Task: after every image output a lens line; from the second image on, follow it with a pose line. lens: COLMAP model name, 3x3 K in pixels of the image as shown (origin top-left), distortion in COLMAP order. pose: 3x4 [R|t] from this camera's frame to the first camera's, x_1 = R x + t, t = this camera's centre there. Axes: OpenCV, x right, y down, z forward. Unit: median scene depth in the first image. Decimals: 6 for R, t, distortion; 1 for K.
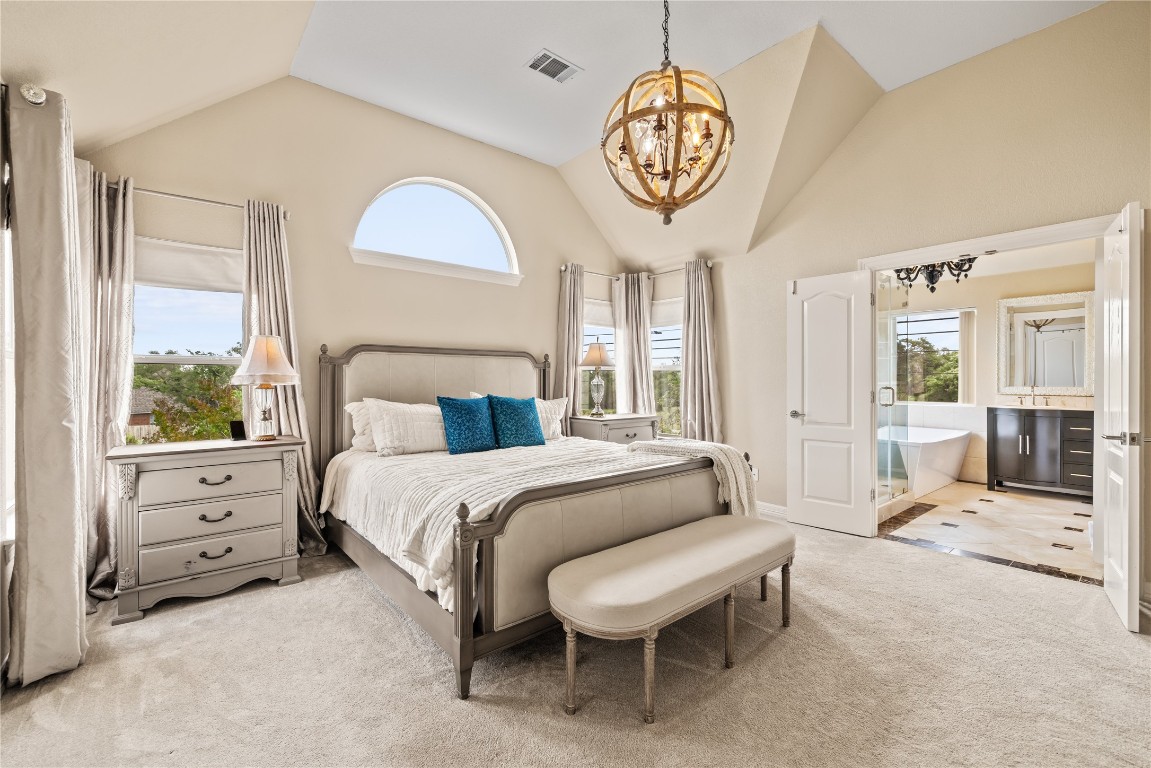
lens RADIAL K [[488.1, 0, 575.5], [0, 488.1, 384.0], [0, 0, 1]] dist [-0.003332, -0.000099]
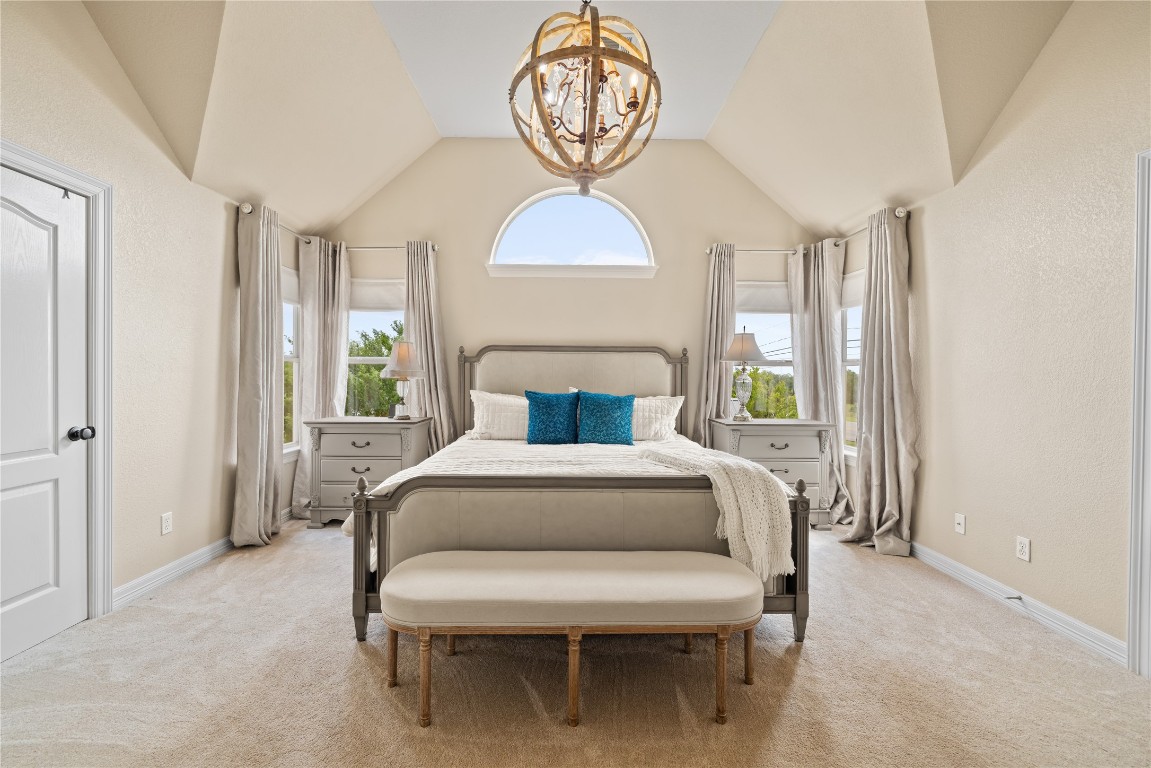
lens RADIAL K [[488.1, 0, 575.5], [0, 488.1, 384.0], [0, 0, 1]] dist [-0.003332, -0.000099]
pose [[0.772704, 0.015963, -0.634565, 0.545954], [-0.012500, 0.999873, 0.009932, -0.001281], [0.634643, 0.000257, 0.772805, 0.243913]]
